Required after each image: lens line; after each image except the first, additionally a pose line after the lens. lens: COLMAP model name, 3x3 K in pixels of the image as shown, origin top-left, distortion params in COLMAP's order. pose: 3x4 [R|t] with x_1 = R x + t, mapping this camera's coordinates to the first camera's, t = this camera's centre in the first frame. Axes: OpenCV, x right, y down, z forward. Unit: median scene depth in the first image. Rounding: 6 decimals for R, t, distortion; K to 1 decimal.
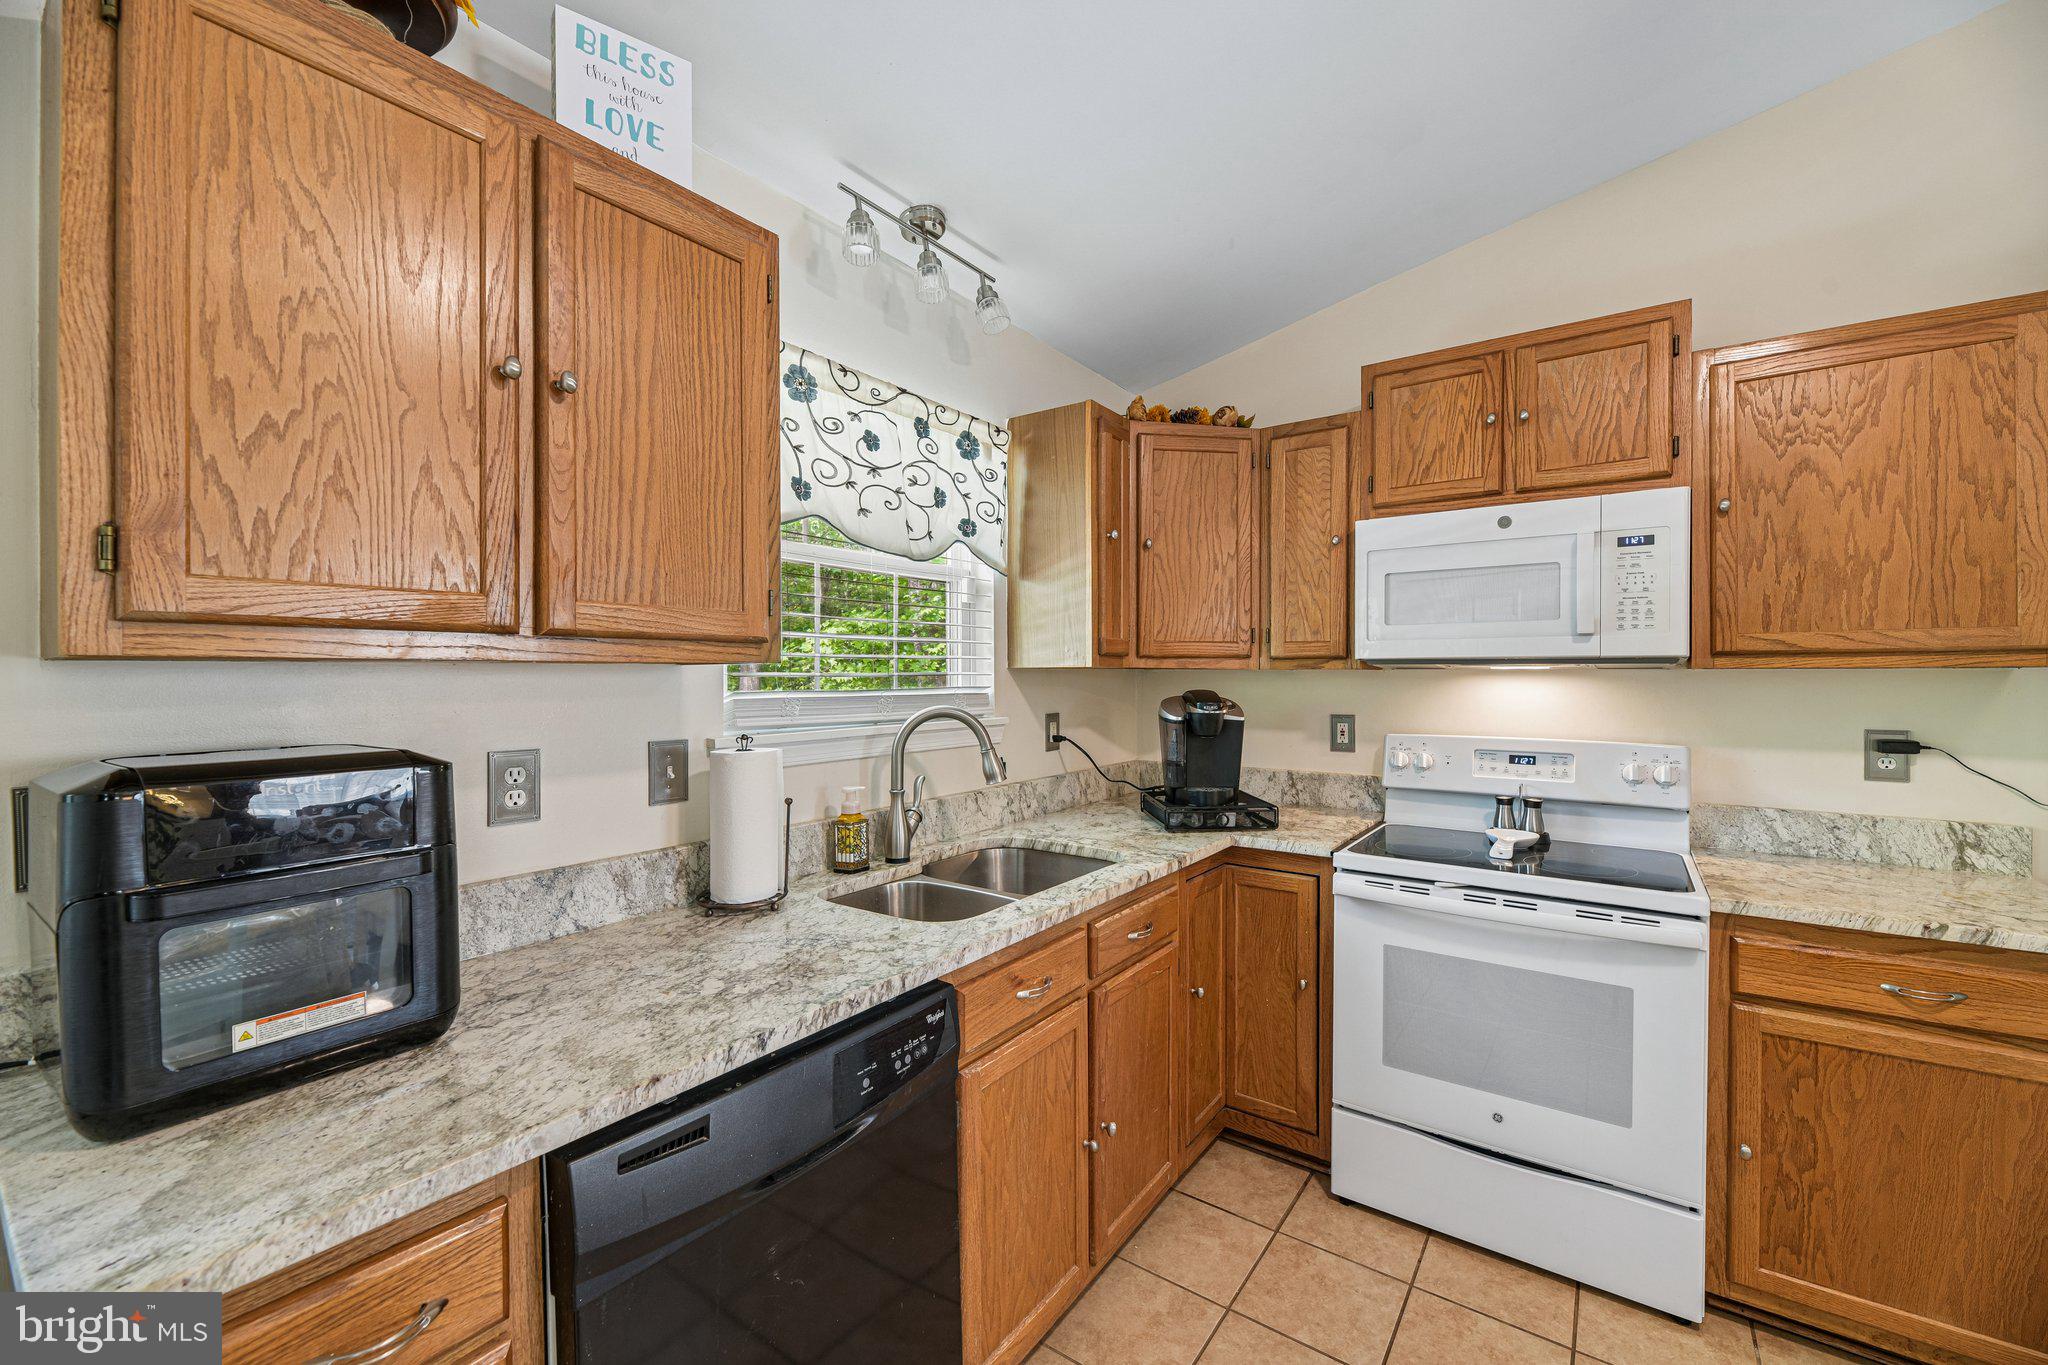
lens RADIAL K [[821.3, 0, 1033.8], [0, 821.3, 691.2], [0, 0, 1]] dist [-0.002265, -0.000417]
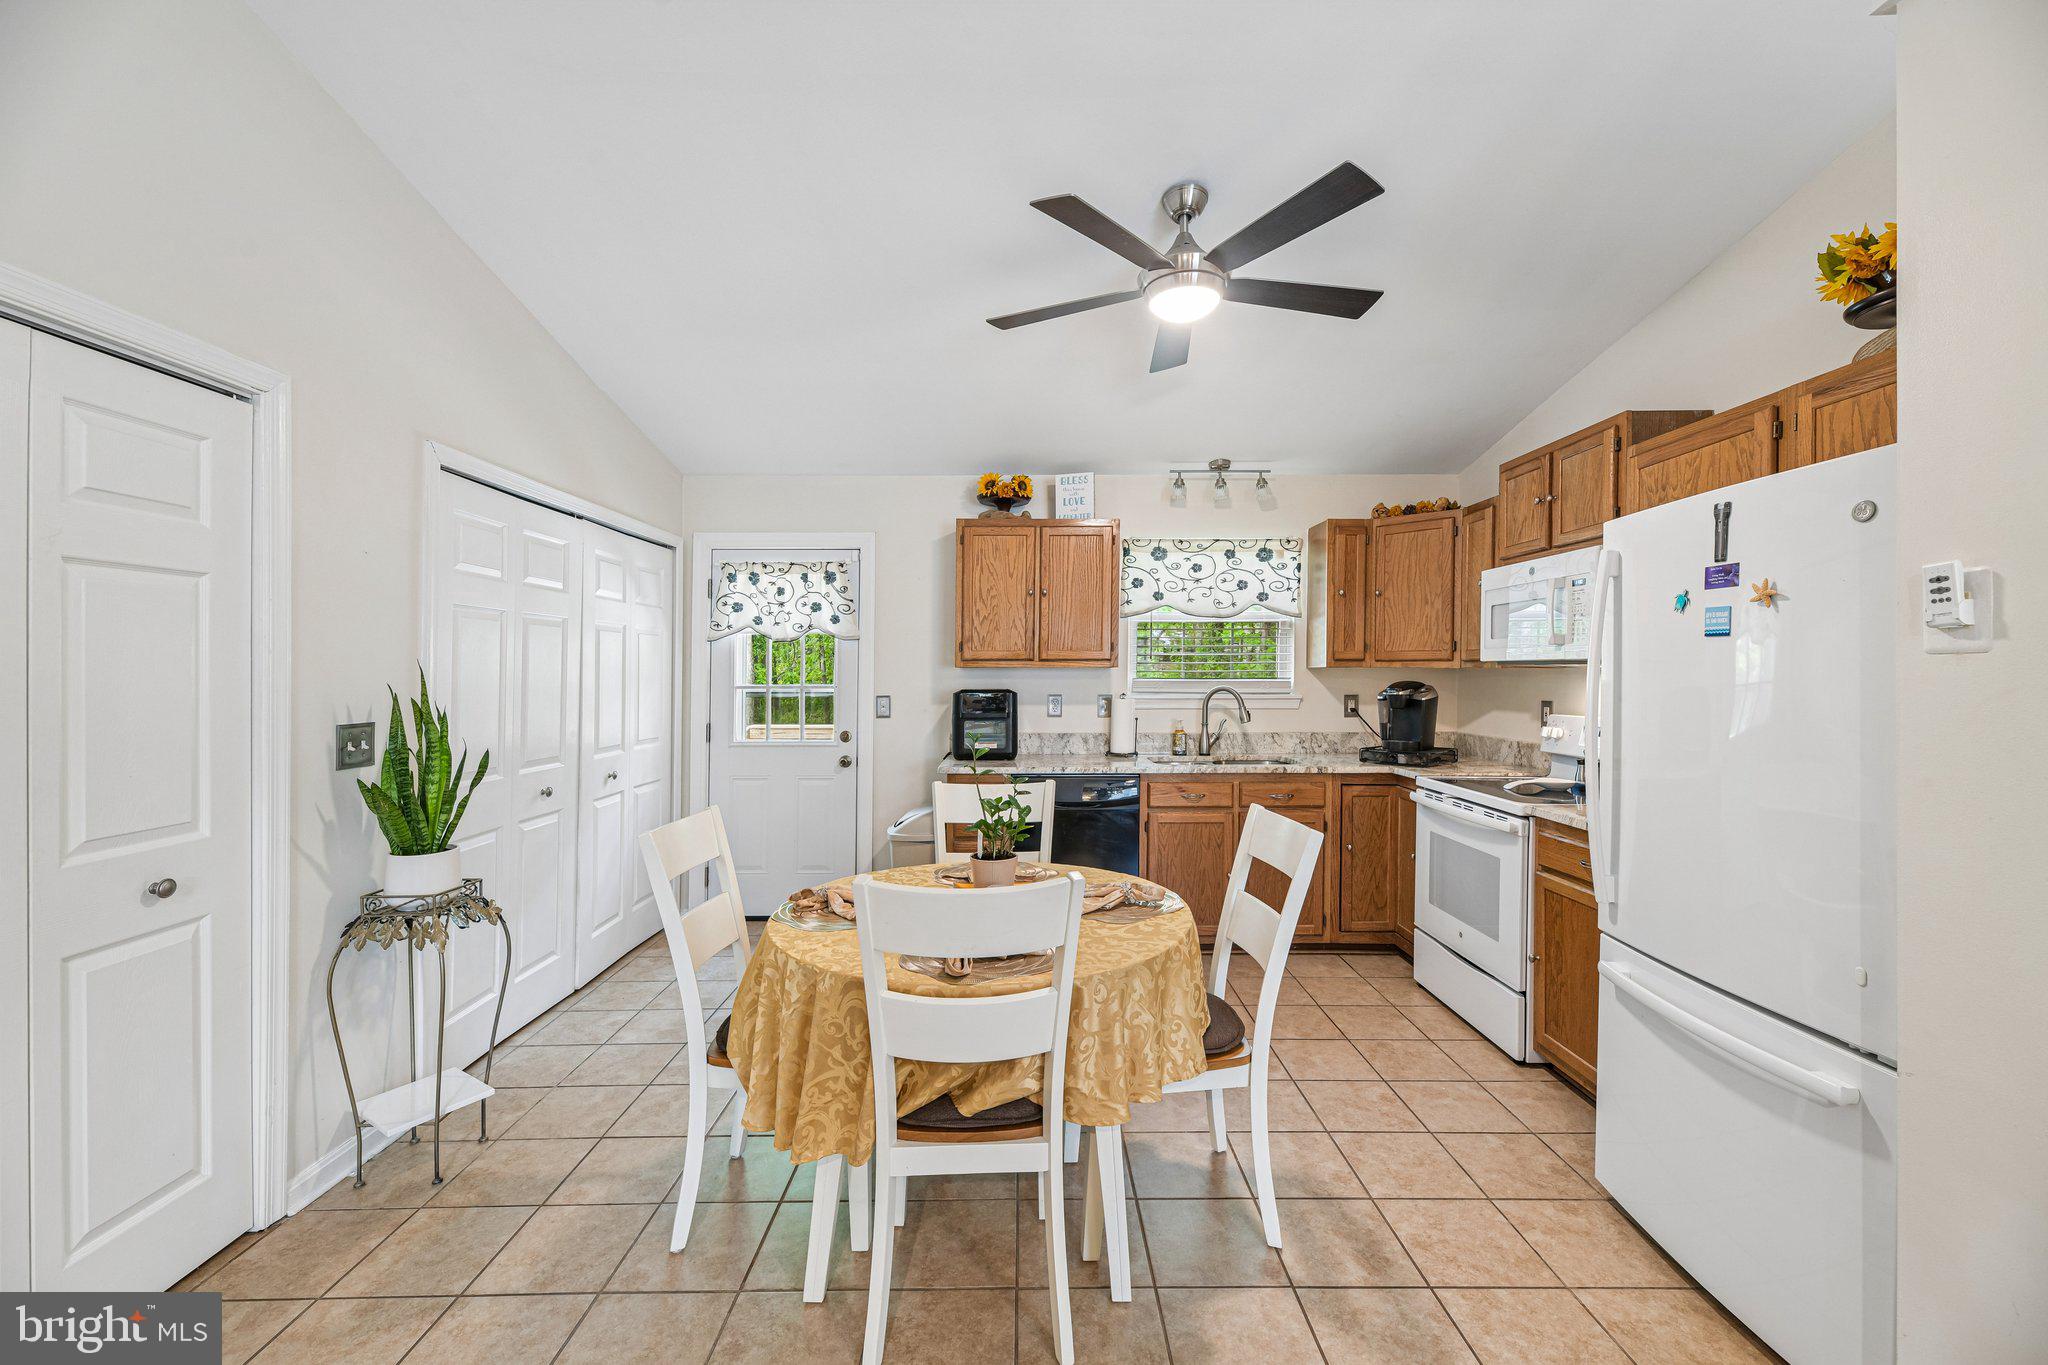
lens RADIAL K [[821.3, 0, 1024.6], [0, 821.3, 679.8], [0, 0, 1]] dist [-0.002265, -0.000417]
pose [[0.580389, 0.008379, -0.814296, 1.293501], [-0.017026, 0.999853, -0.001847, 0.014193], [0.814161, 0.014936, 0.580447, -0.653992]]
